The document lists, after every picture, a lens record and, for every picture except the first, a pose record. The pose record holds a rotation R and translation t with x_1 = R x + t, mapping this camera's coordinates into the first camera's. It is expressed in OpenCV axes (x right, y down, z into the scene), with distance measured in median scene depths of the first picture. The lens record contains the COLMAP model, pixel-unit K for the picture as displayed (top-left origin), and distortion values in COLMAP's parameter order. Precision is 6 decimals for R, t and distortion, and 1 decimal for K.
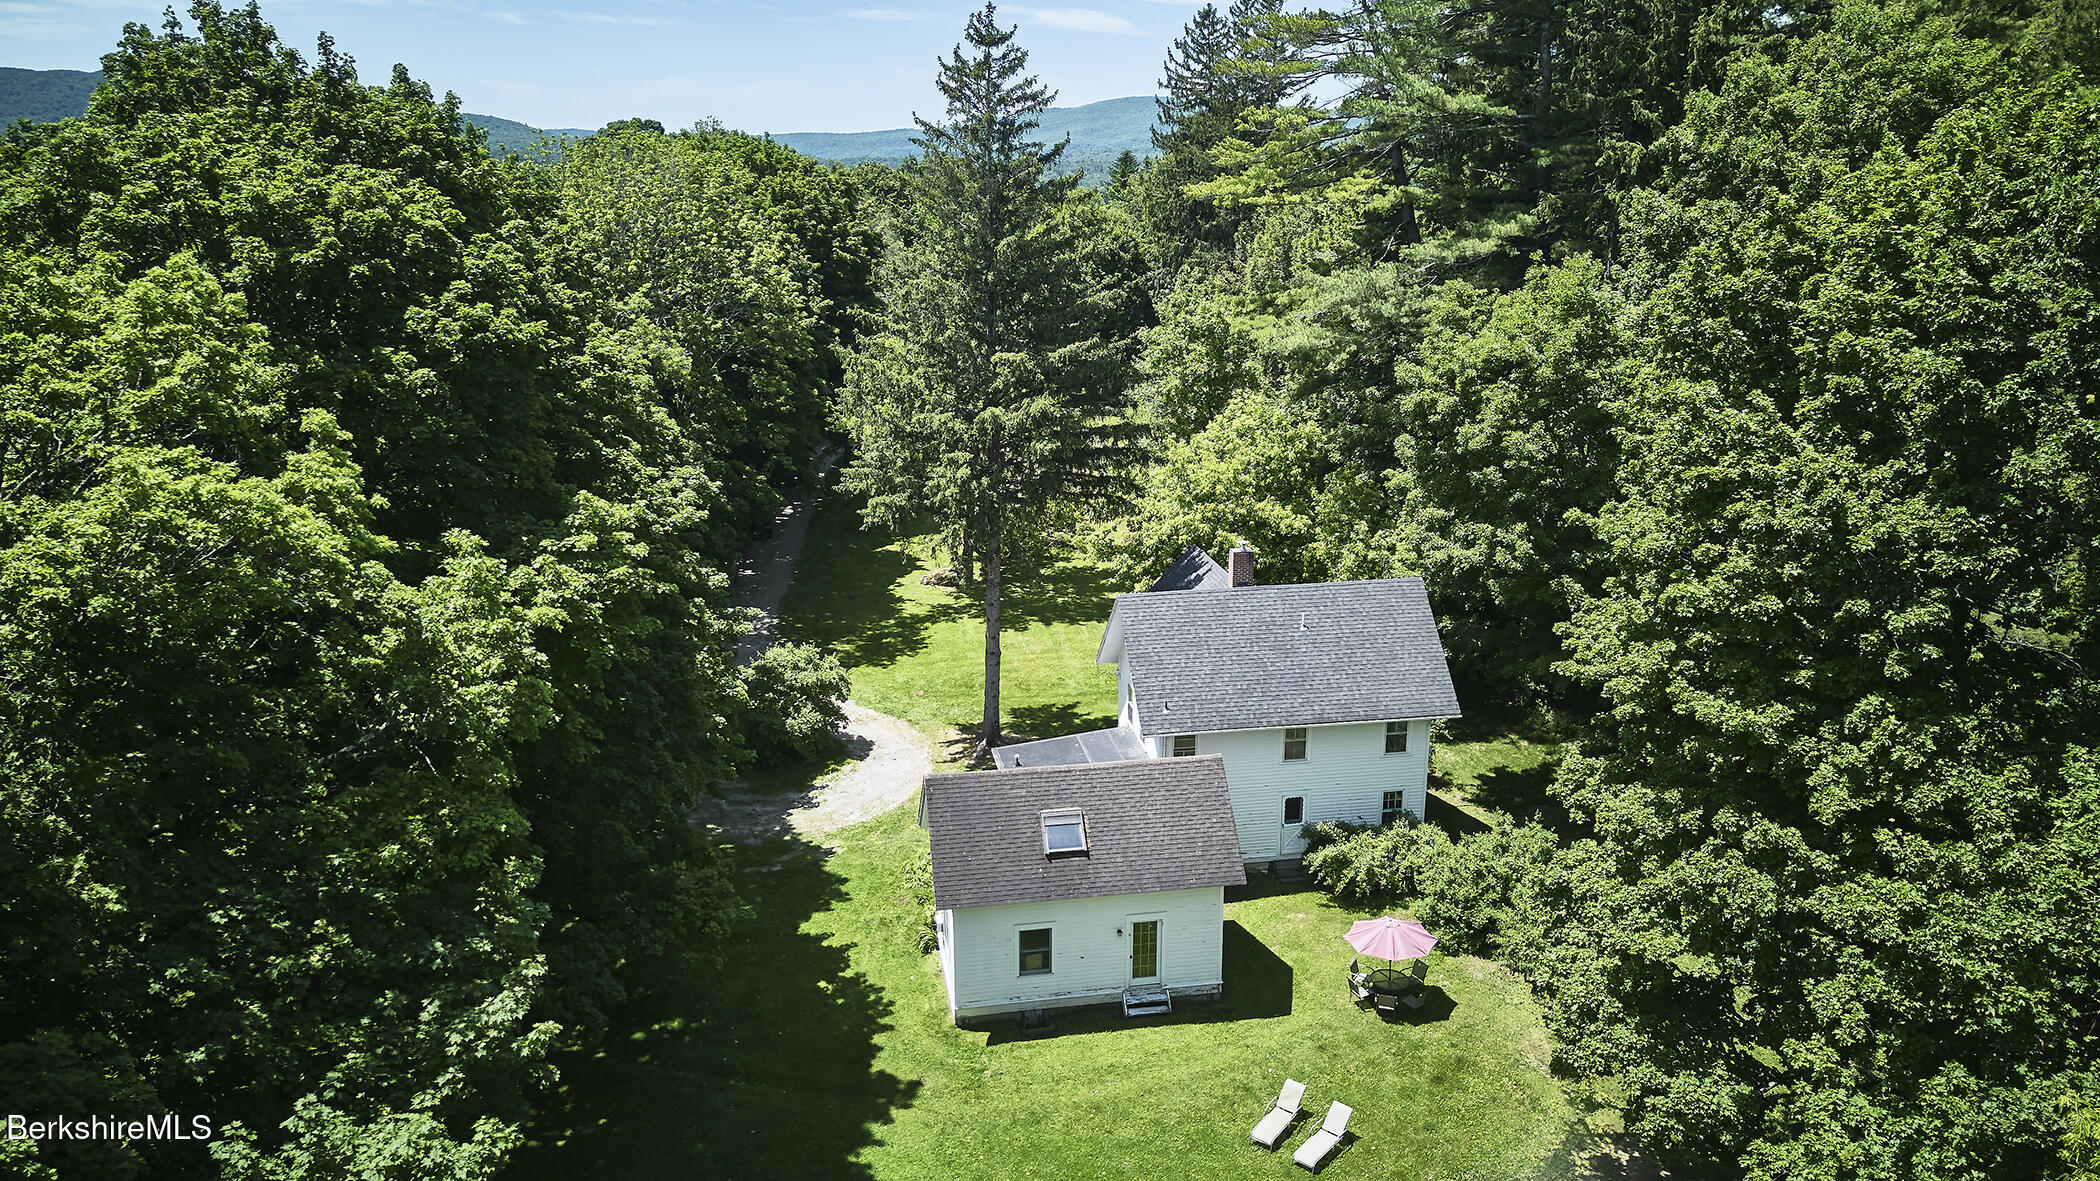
lens RADIAL K [[1453.4, 0, 1122.5], [0, 1453.4, 587.3], [0, 0, 1]] dist [0.103830, -0.200800]
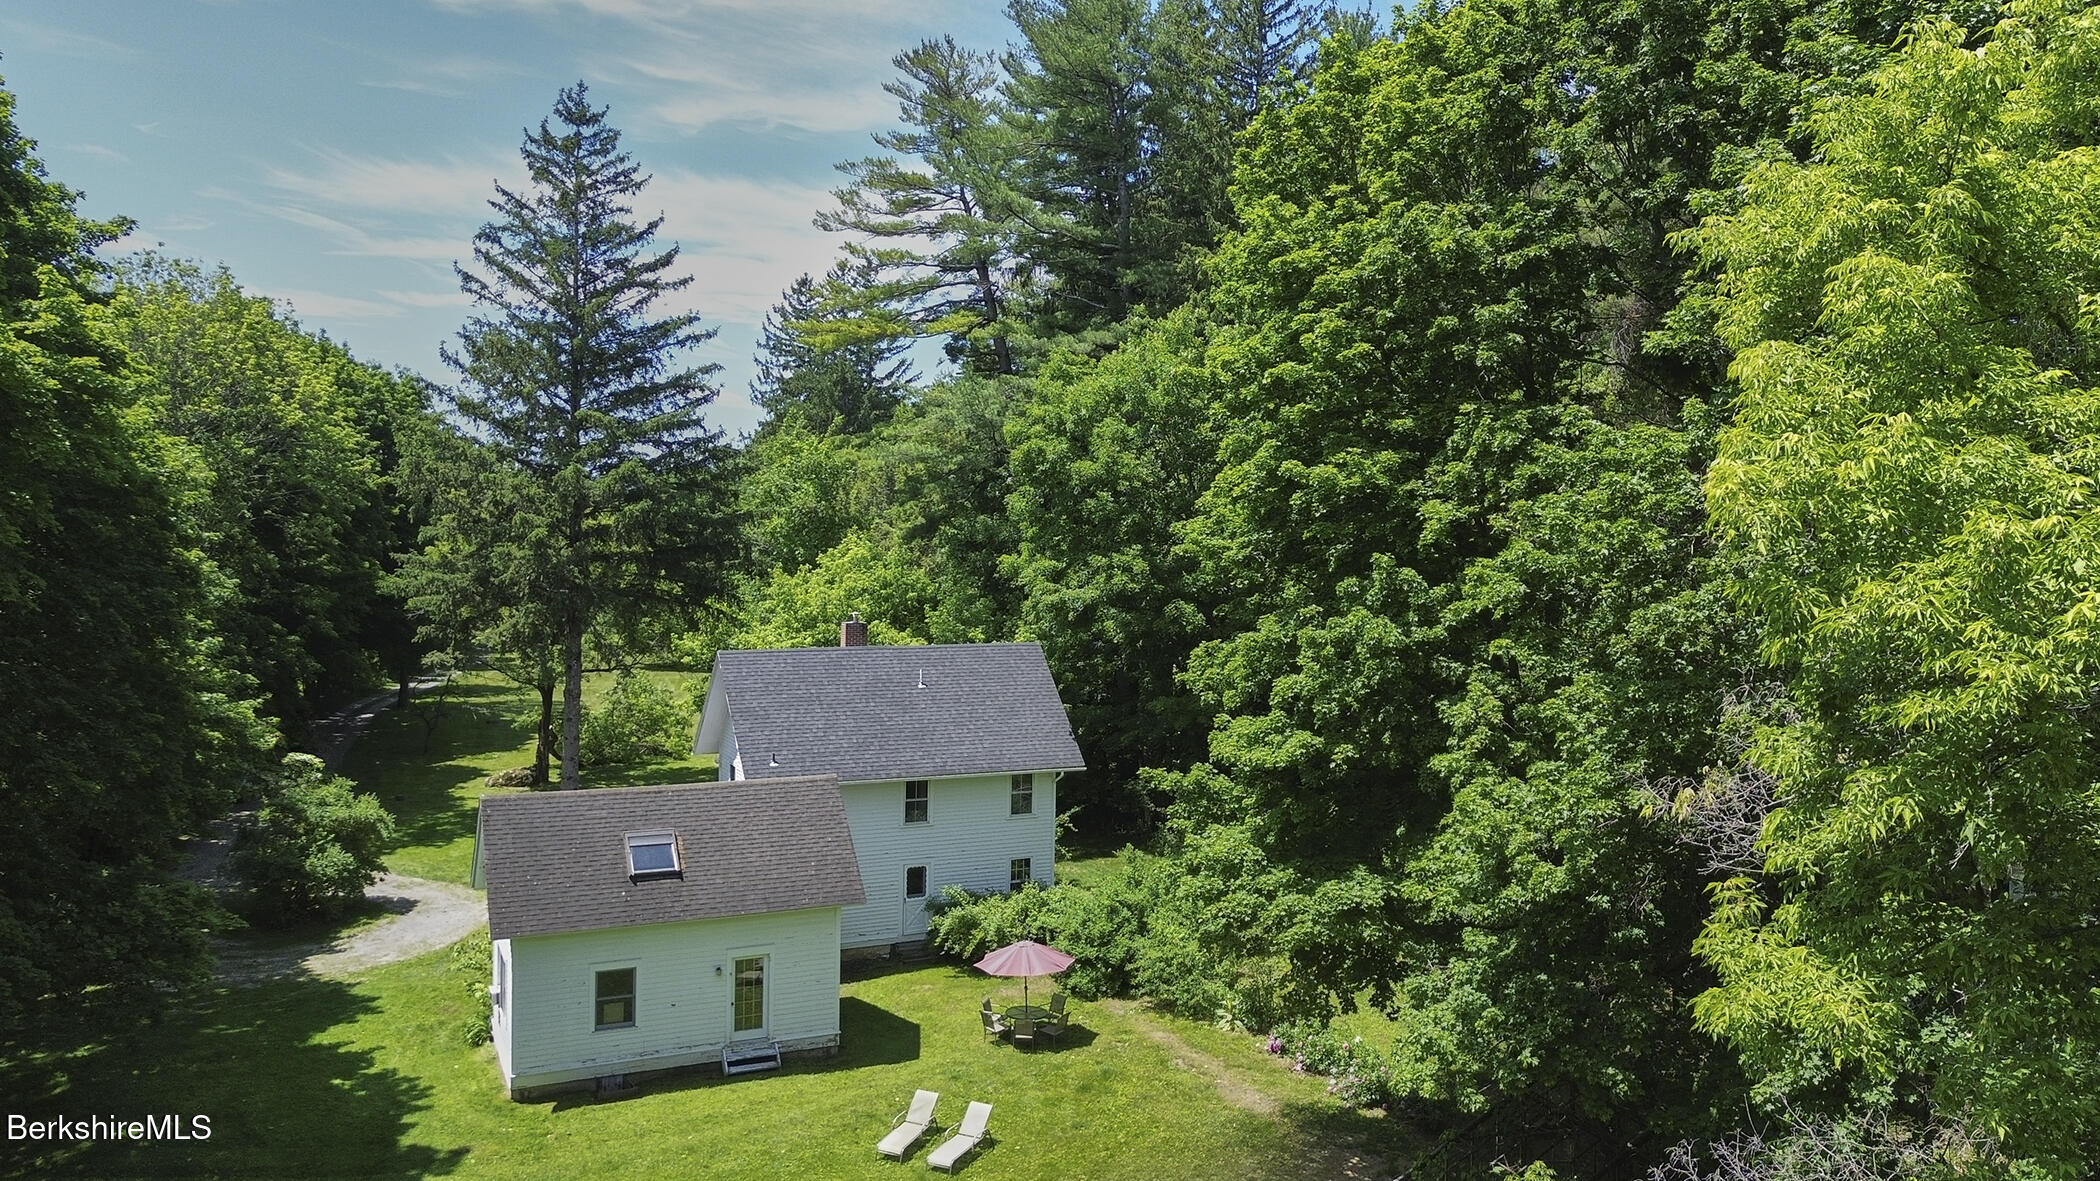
lens RADIAL K [[1453.4, 0, 1122.5], [0, 1453.4, 587.3], [0, 0, 1]] dist [0.103830, -0.200800]
pose [[0.964320, -0.001683, 0.264734, -0.001334], [0.065501, 0.970407, -0.232423, 0.223112], [-0.256509, 0.241470, 0.935893, 0.064560]]
